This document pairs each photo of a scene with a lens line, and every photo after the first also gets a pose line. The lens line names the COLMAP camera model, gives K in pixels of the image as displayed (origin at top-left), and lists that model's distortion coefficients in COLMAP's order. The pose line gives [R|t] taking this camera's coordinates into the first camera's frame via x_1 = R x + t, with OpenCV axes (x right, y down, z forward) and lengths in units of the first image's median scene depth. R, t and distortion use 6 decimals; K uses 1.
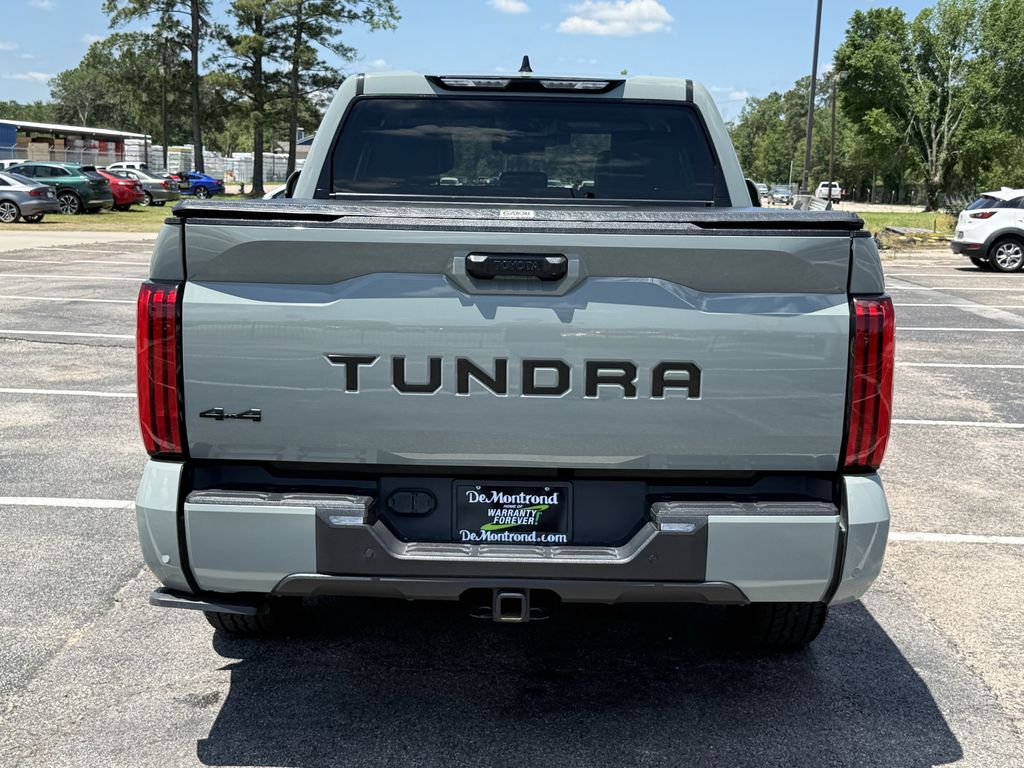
lens RADIAL K [[1361.2, 0, 512.0], [0, 1361.2, 384.0], [0, 0, 1]] dist [0.150665, -0.283870]
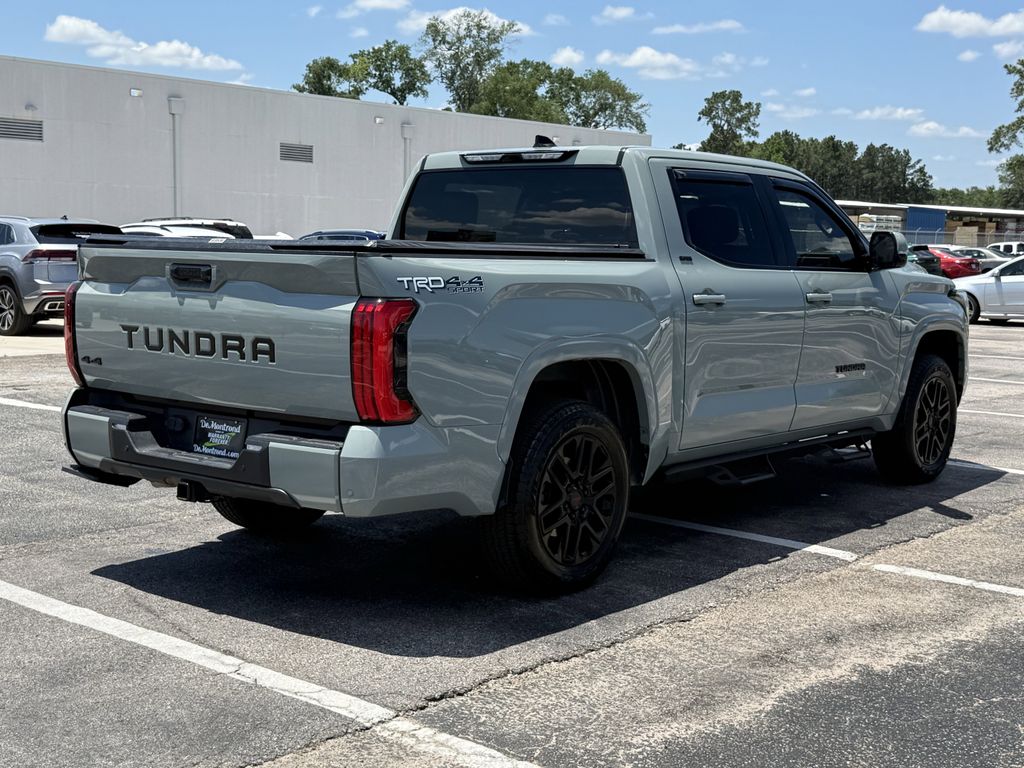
lens RADIAL K [[1361.2, 0, 512.0], [0, 1361.2, 384.0], [0, 0, 1]] dist [0.150665, -0.283870]
pose [[0.788403, 0.059842, -0.612242, 1.225133], [-0.096348, 0.994986, -0.026819, 0.046995], [0.607568, 0.080132, 0.790215, -0.019282]]
